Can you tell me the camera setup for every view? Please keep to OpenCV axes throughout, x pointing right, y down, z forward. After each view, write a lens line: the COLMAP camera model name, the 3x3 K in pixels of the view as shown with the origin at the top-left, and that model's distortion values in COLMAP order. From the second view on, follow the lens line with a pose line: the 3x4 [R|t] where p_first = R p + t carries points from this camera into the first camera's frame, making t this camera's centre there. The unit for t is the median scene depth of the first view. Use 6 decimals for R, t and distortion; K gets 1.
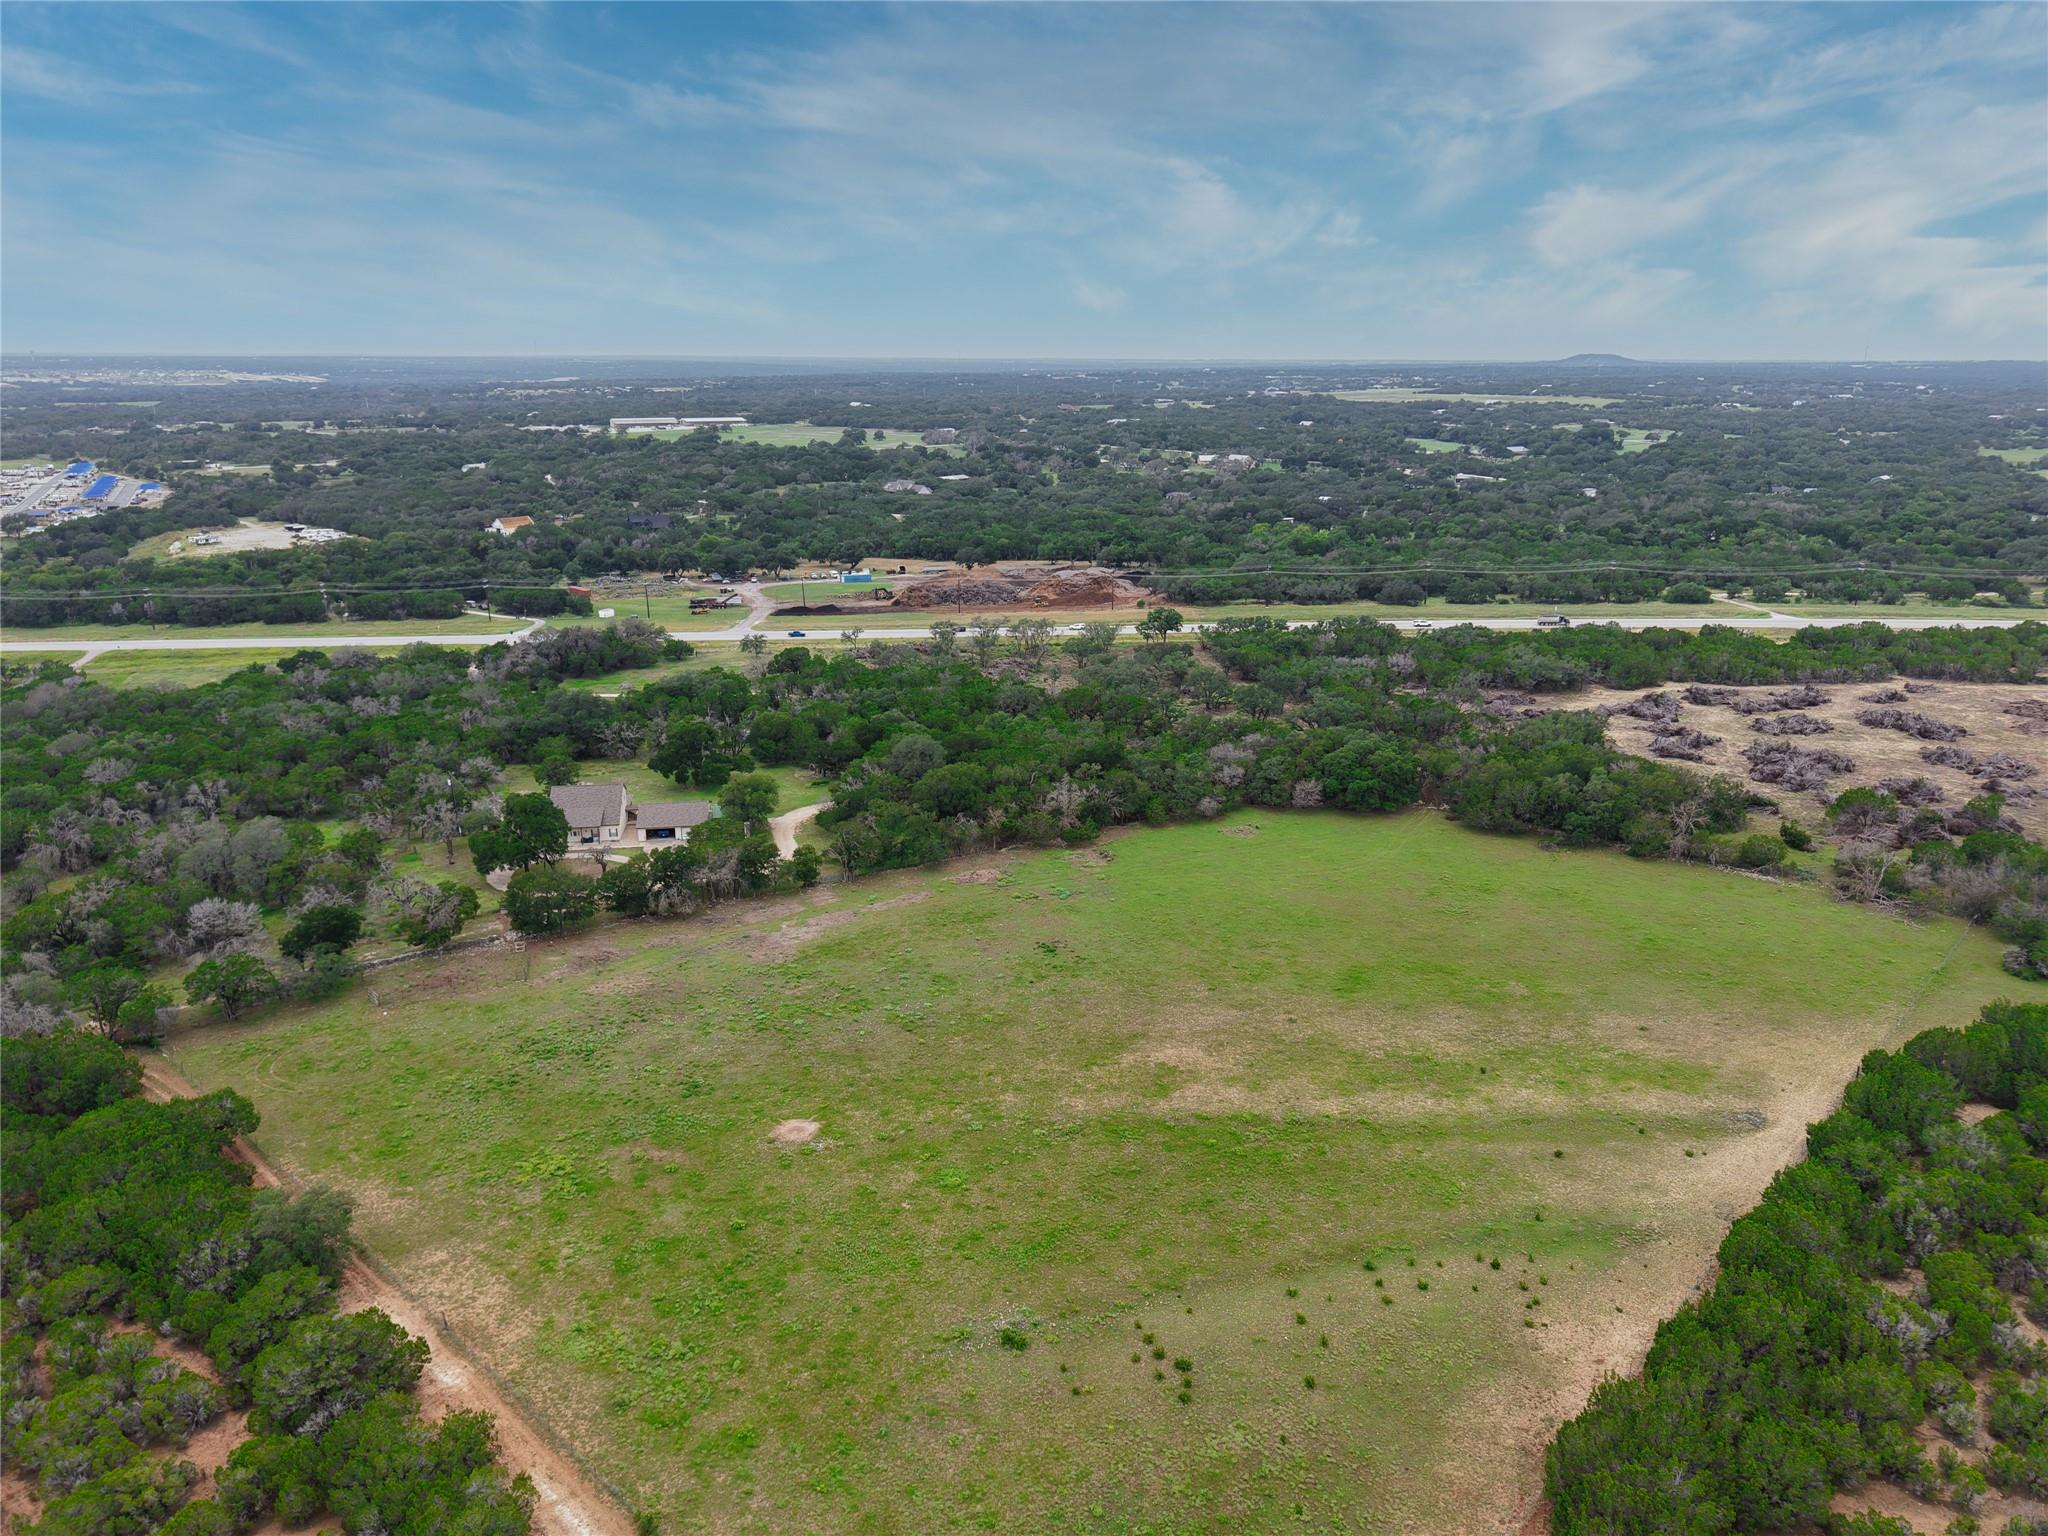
lens RADIAL K [[1449.3, 0, 1024.0], [0, 1449.3, 768.0], [0, 0, 1]] dist [-0.001601, -0.009640]
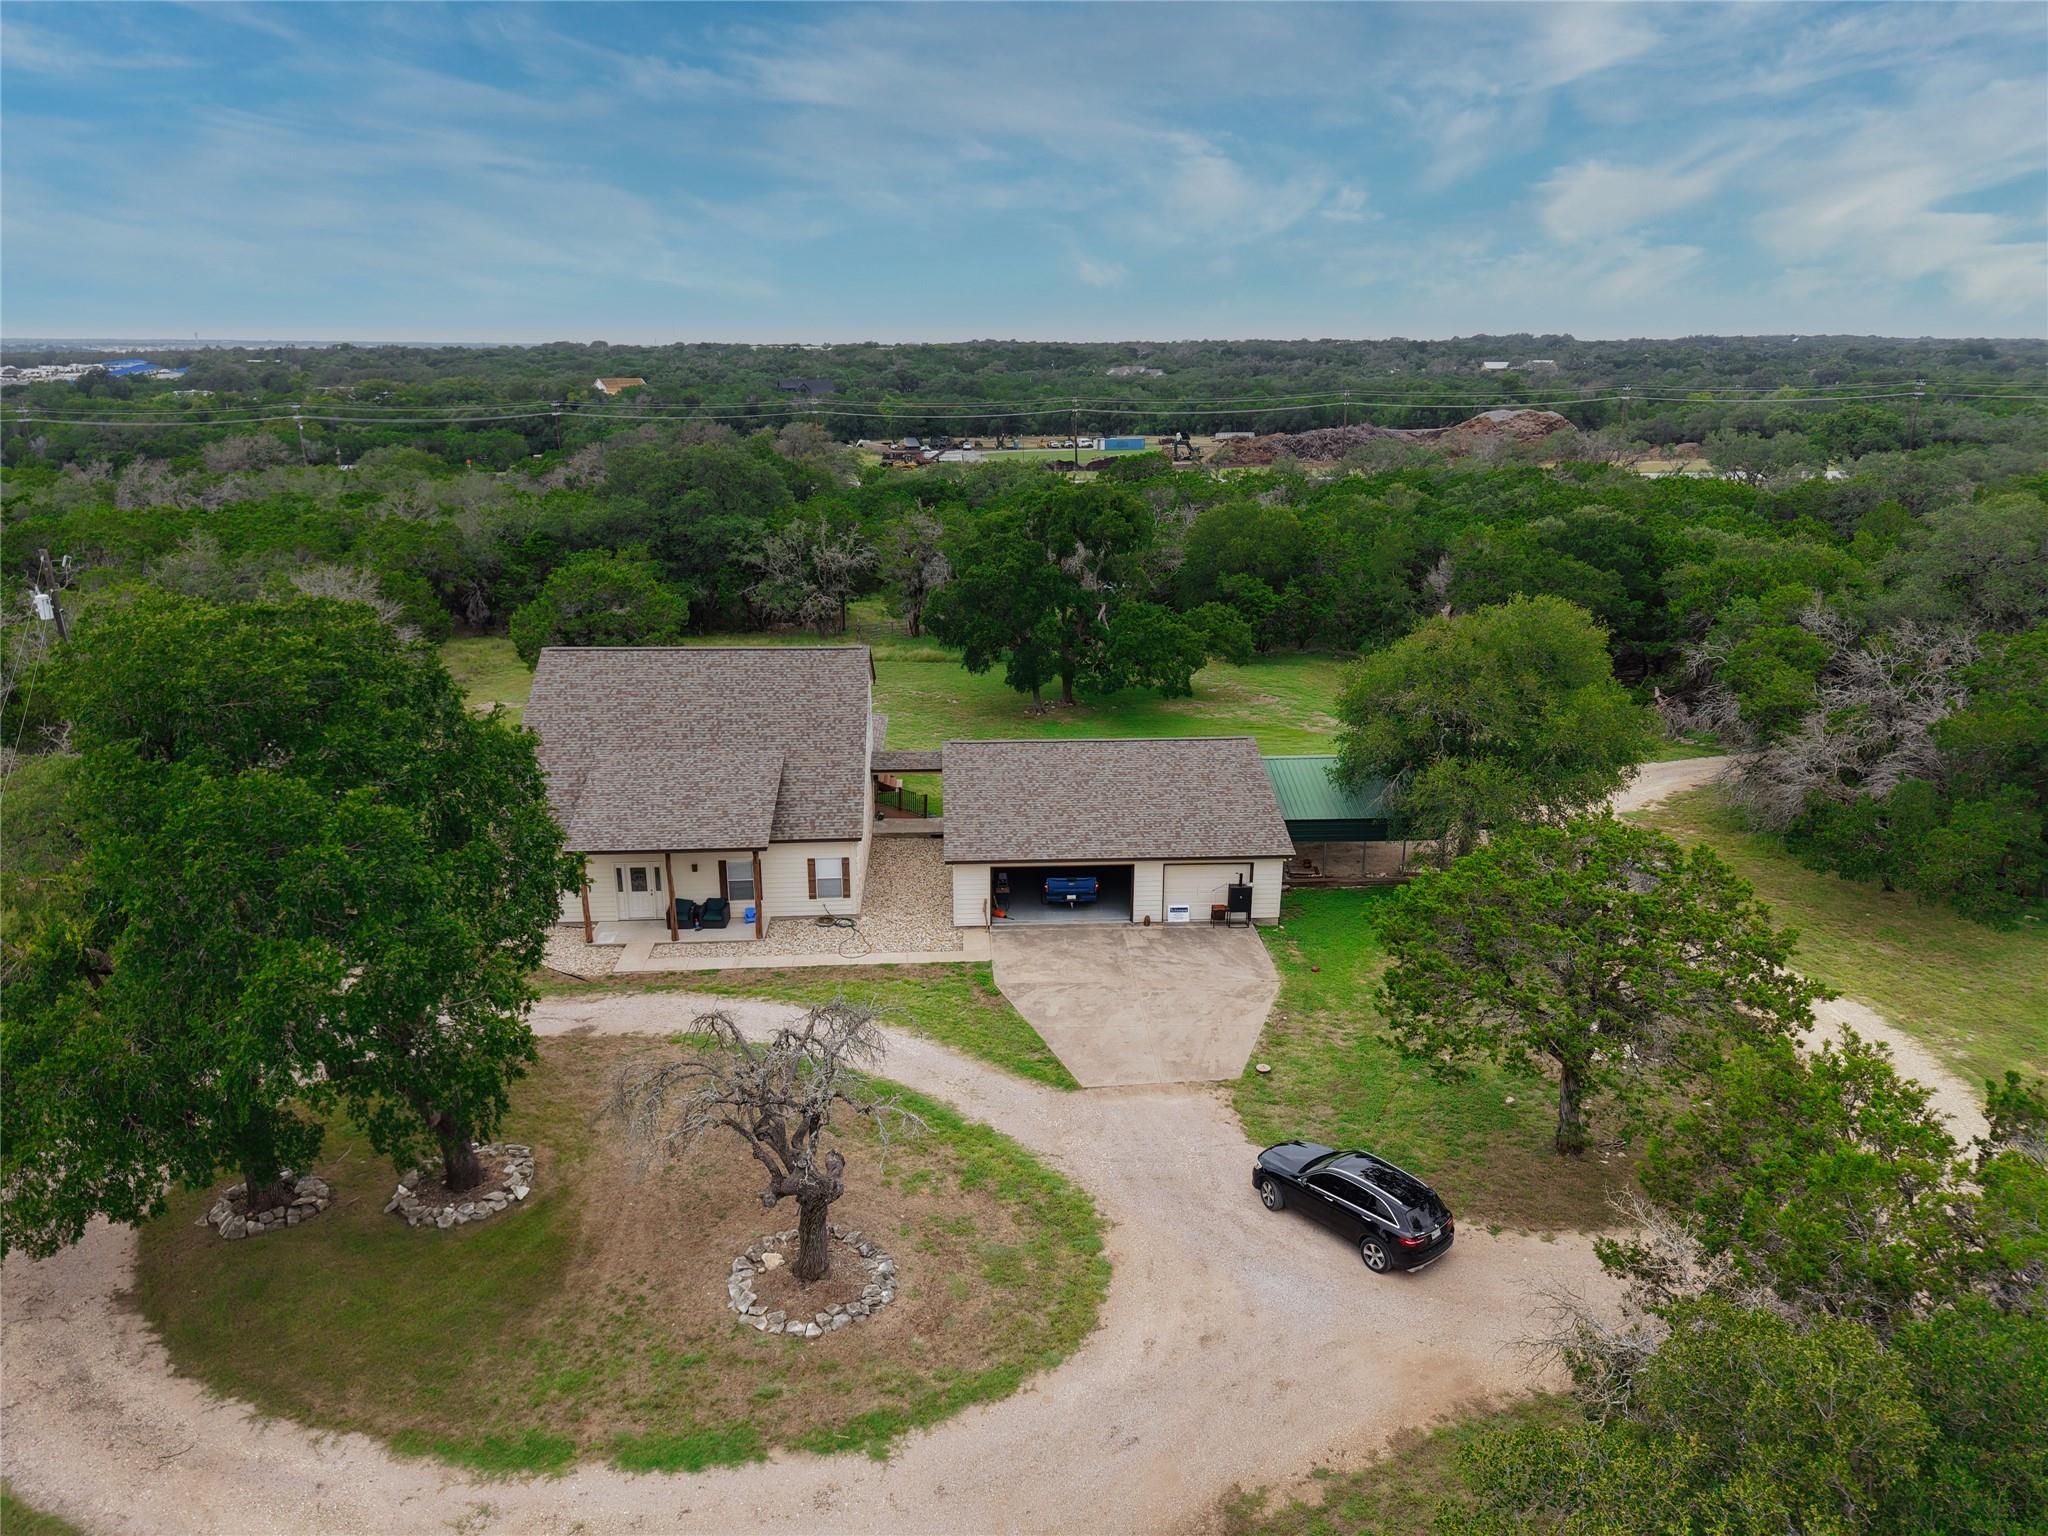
lens RADIAL K [[1449.3, 0, 1024.0], [0, 1449.3, 768.0], [0, 0, 1]] dist [-0.001601, -0.009640]
pose [[0.996333, 0.026595, -0.081321, -0.240532], [-0.026201, 0.999639, 0.005918, 0.027600], [0.081449, -0.003766, 0.996670, 0.802811]]
